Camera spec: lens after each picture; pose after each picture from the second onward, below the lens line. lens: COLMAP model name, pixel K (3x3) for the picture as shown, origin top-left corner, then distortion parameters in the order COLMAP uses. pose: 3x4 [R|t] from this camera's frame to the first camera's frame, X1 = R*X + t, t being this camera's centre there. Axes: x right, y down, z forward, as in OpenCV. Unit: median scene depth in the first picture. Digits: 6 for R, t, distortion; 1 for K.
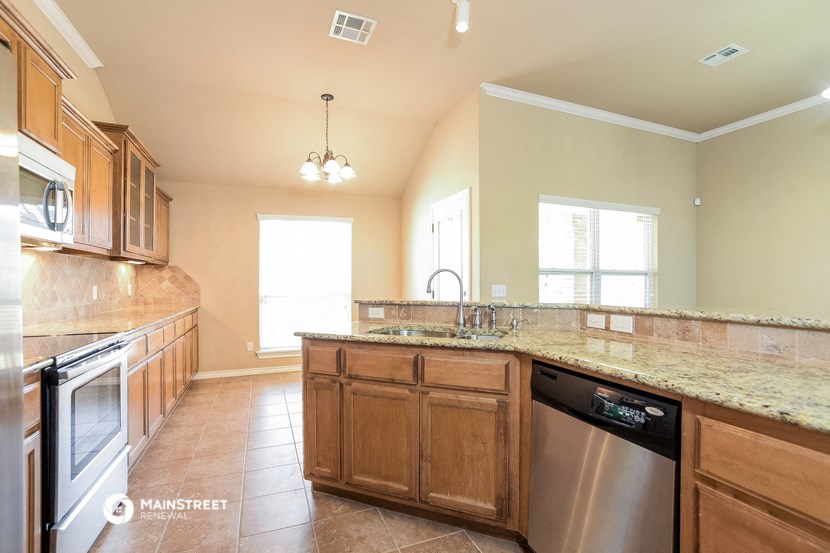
lens RADIAL K [[382.8, 0, 420.5], [0, 382.8, 278.9], [0, 0, 1]] dist [-0.002064, -0.000068]
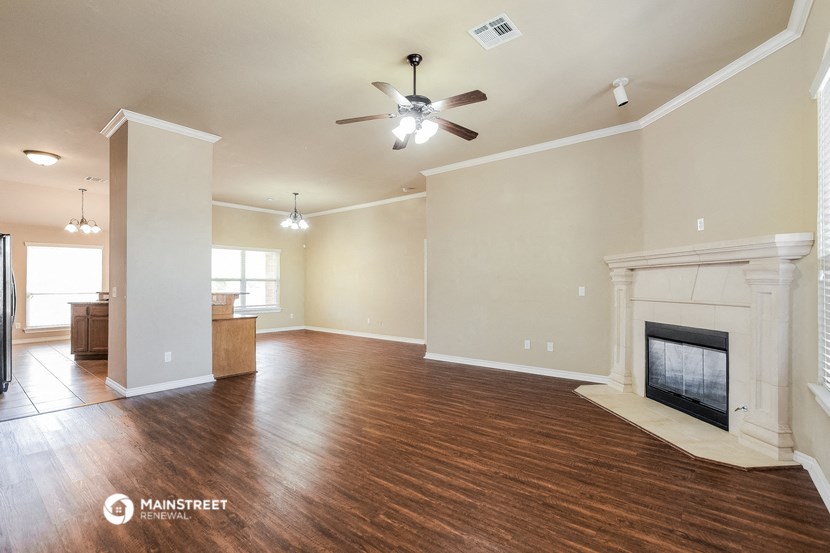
lens RADIAL K [[380.4, 0, 415.0], [0, 380.4, 276.5], [0, 0, 1]] dist [-0.001158, -0.000295]
pose [[0.885232, 0.005592, 0.465116, 0.317014], [-0.000307, 0.999935, -0.011439, -0.011312], [-0.465149, 0.009983, 0.885176, -1.331744]]
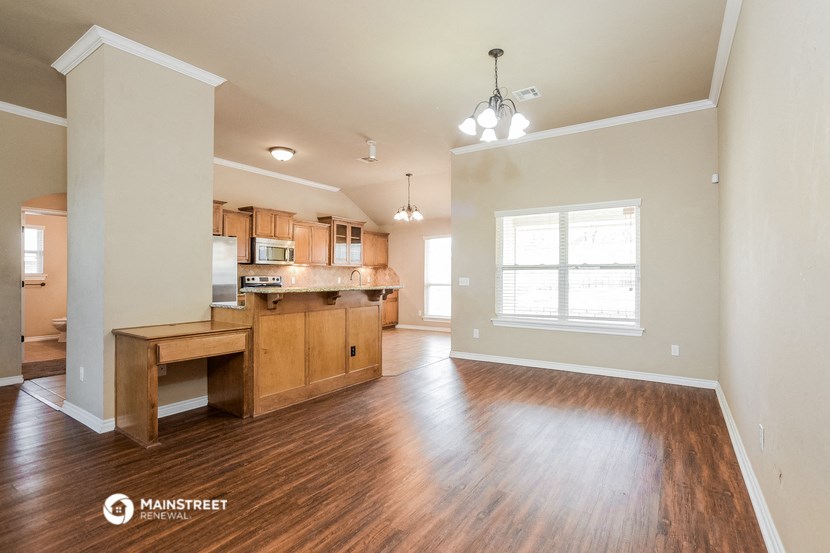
lens RADIAL K [[423.7, 0, 415.0], [0, 423.7, 276.5], [0, 0, 1]] dist [-0.000235, 0.000021]
pose [[0.531521, -0.000306, -0.847045, 1.285491], [0.004902, 0.999984, 0.002715, 0.005727], [0.847031, -0.005595, 0.531514, -0.046651]]
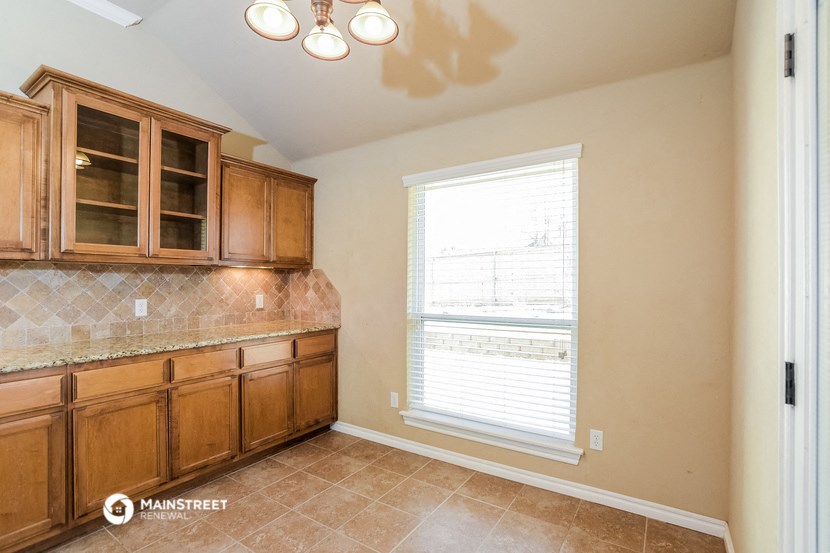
lens RADIAL K [[404.5, 0, 415.0], [0, 404.5, 276.5], [0, 0, 1]] dist [-0.001205, -0.000073]
pose [[0.547278, -0.009457, -0.836897, 0.117372], [0.006288, 0.999954, -0.007188, -0.013416], [0.836927, -0.001329, 0.547313, 0.742089]]
